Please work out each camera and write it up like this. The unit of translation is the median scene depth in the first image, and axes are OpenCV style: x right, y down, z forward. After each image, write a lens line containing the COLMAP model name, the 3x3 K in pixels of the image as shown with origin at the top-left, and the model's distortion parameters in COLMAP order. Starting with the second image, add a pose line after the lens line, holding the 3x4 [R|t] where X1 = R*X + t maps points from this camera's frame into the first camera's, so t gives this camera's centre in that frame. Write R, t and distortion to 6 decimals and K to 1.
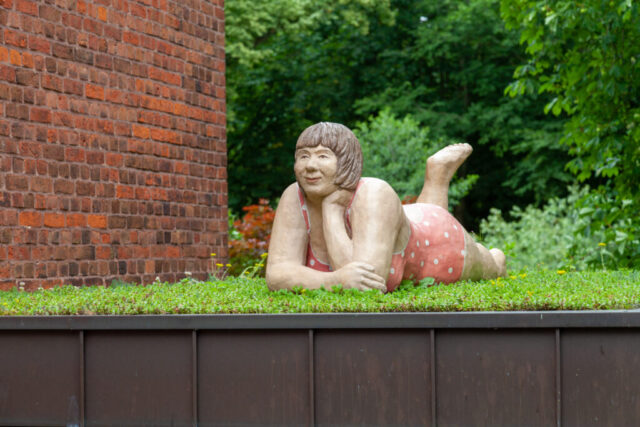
lens RADIAL K [[1755.4, 0, 320.0], [0, 1755.4, 213.9], [0, 0, 1]] dist [-0.086062, 0.000000]
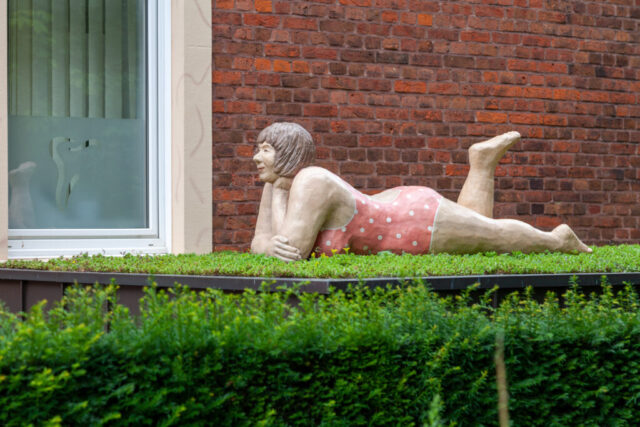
lens RADIAL K [[1755.4, 0, 319.8], [0, 1755.4, 213.1], [0, 0, 1]] dist [-0.086062, 0.000000]
pose [[0.791278, 0.008717, -0.611394, 0.581531], [0.005749, 0.999748, 0.021695, -0.011002], [0.611429, -0.020682, 0.791029, 0.024556]]
